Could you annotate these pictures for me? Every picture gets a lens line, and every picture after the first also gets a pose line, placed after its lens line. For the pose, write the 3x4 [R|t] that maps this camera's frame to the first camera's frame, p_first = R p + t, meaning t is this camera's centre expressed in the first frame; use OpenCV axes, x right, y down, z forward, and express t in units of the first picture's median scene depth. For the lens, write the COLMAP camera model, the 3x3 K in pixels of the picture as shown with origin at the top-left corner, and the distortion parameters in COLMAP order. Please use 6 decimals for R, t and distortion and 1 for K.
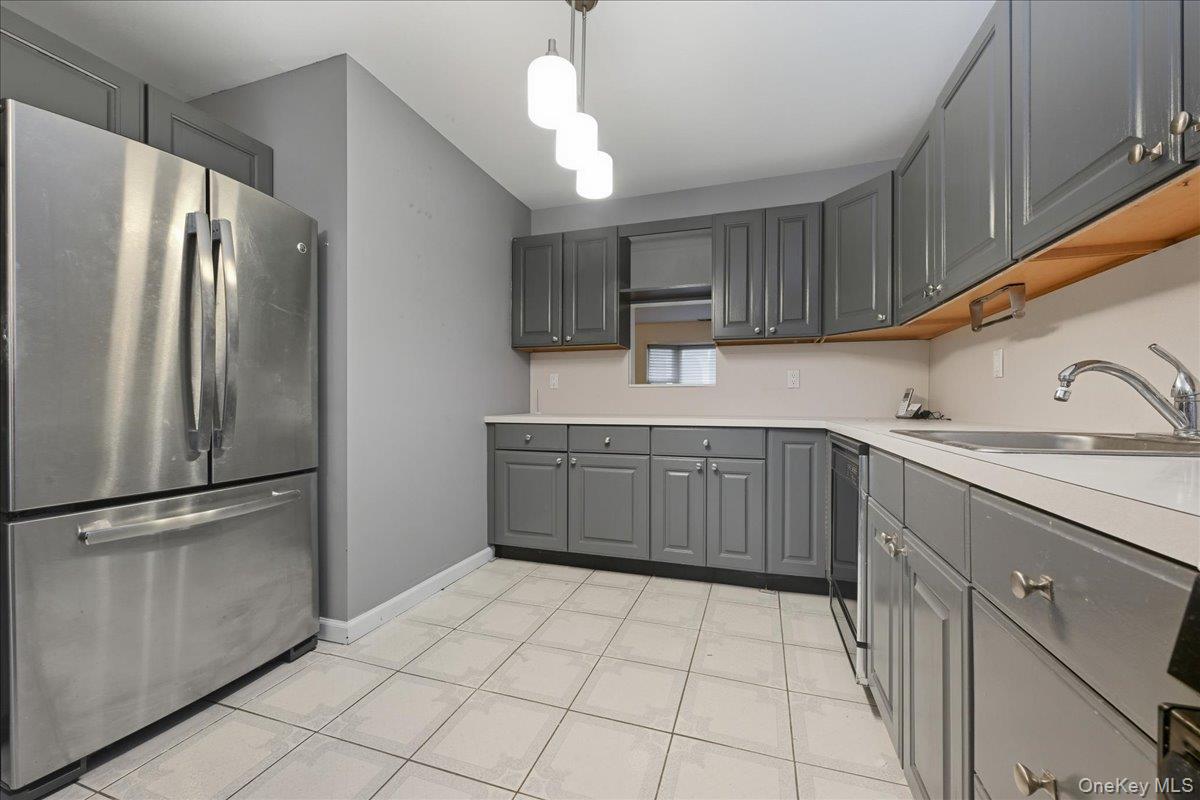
lens RADIAL K [[473.1, 0, 592.7], [0, 473.1, 400.3], [0, 0, 1]] dist [0.000828, 0.000096]
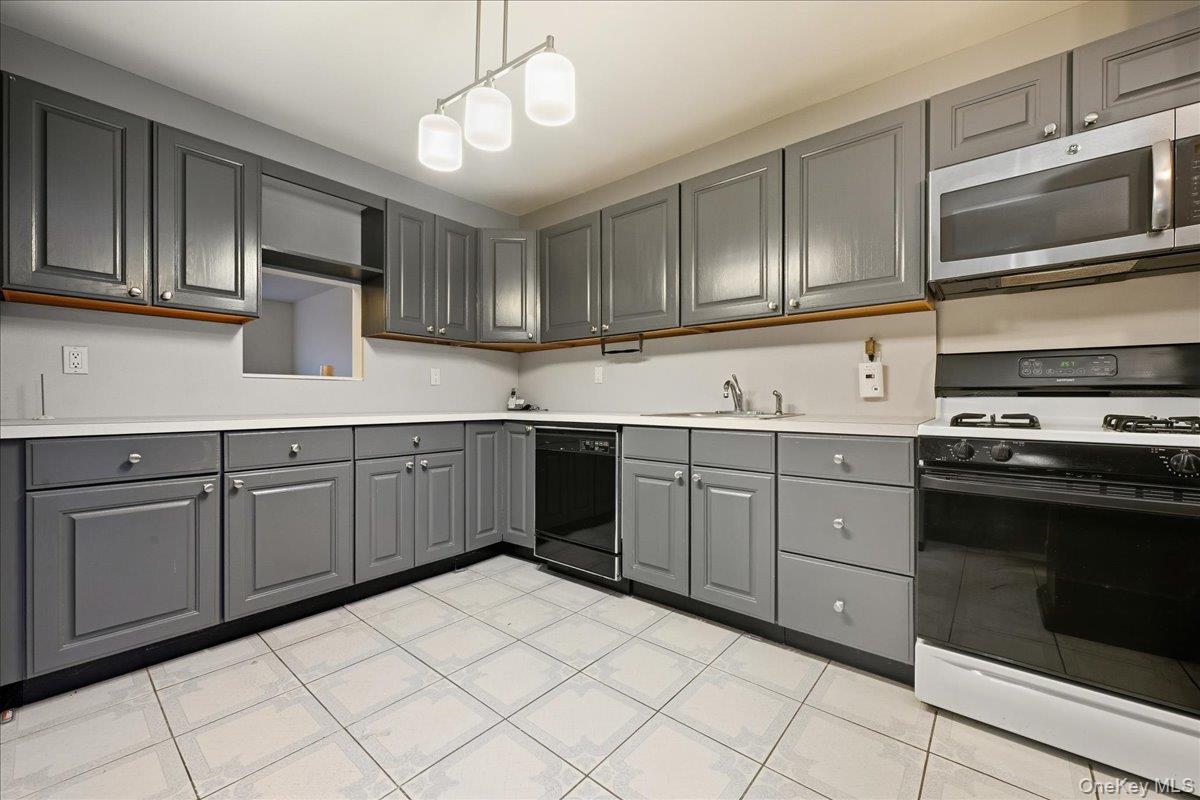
lens RADIAL K [[481.4, 0, 600.0], [0, 481.4, 400.0], [0, 0, 1]] dist [0.000756, 0.000056]
pose [[0.359418, -0.001982, 0.933175, -0.552605], [-0.003898, 0.999986, 0.003626, 0.002894], [-0.933169, -0.004941, 0.359405, 0.294861]]
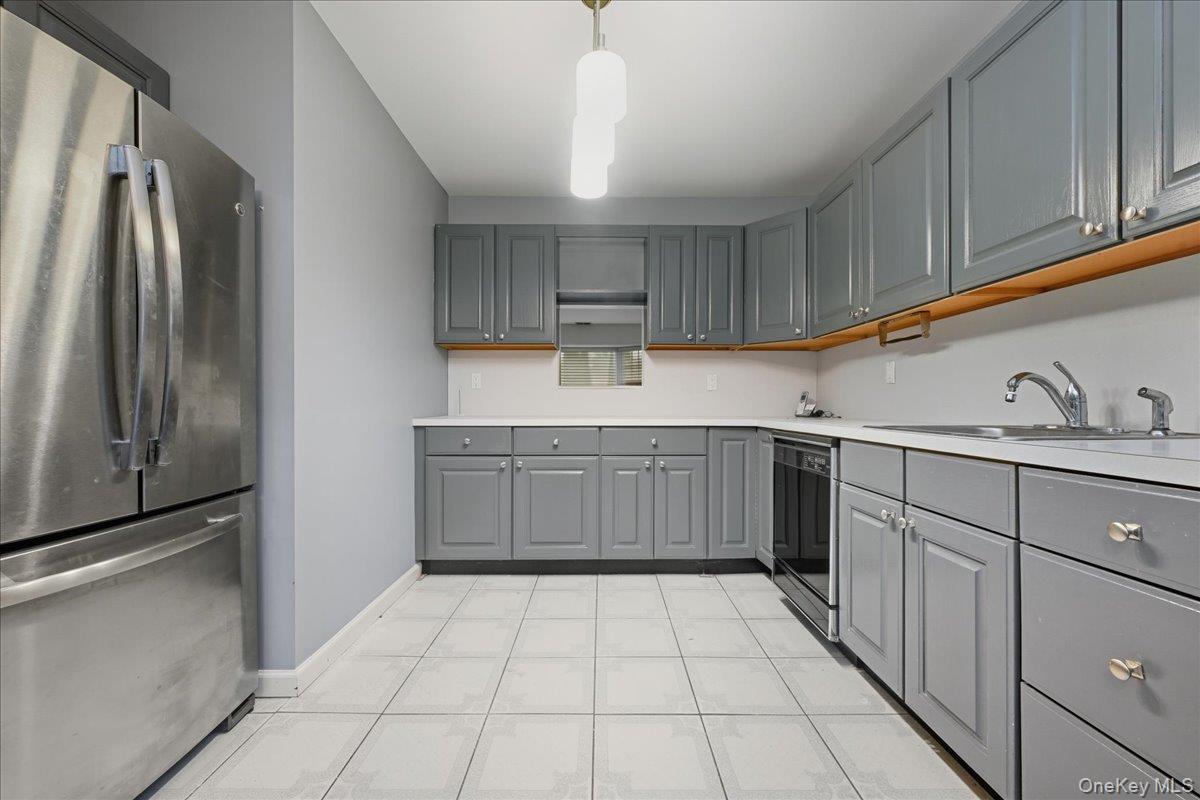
lens RADIAL K [[477.2, 0, 594.3], [0, 477.2, 403.1], [0, 0, 1]] dist [0.000469, 0.000092]
pose [[0.947007, -0.000161, 0.321214, -0.230386], [-0.000674, 0.999997, 0.002490, 0.000992], [-0.321213, -0.002574, 0.947003, 0.035890]]
